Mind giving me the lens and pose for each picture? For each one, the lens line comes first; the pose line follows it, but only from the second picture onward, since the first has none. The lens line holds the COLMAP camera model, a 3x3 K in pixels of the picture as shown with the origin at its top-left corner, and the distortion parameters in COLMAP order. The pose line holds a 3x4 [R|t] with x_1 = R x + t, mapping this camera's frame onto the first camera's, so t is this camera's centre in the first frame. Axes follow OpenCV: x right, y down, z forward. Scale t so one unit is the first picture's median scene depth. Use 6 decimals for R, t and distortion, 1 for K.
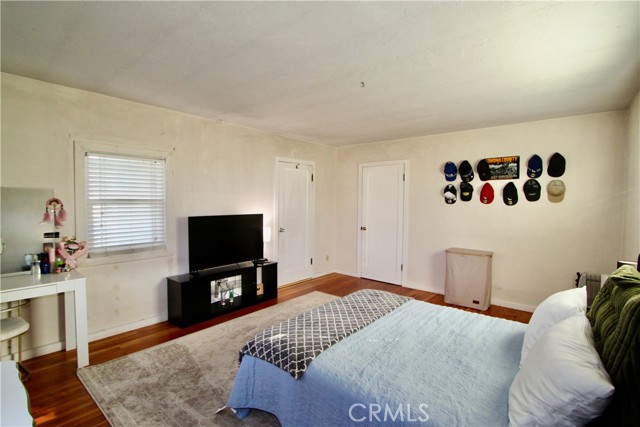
lens RADIAL K [[304.7, 0, 318.9], [0, 304.7, 213.3], [0, 0, 1]] dist [-0.003961, -0.000370]
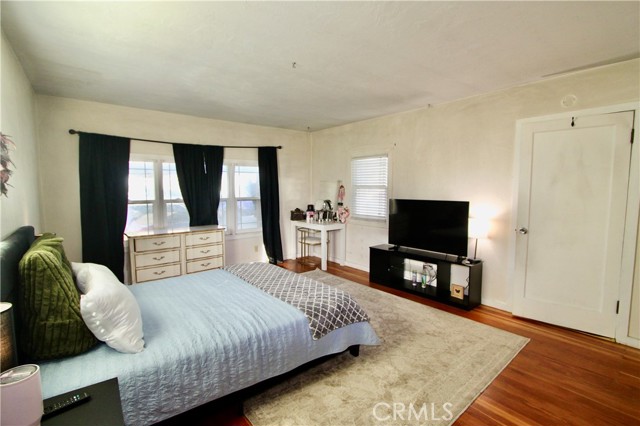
lens RADIAL K [[304.7, 0, 318.9], [0, 304.7, 212.8], [0, 0, 1]] dist [-0.003961, -0.000370]
pose [[-0.177706, 0.079237, -0.980888, 0.756843], [-0.038894, 0.995409, 0.087456, -0.026928], [0.983315, 0.053692, -0.173808, 0.850709]]
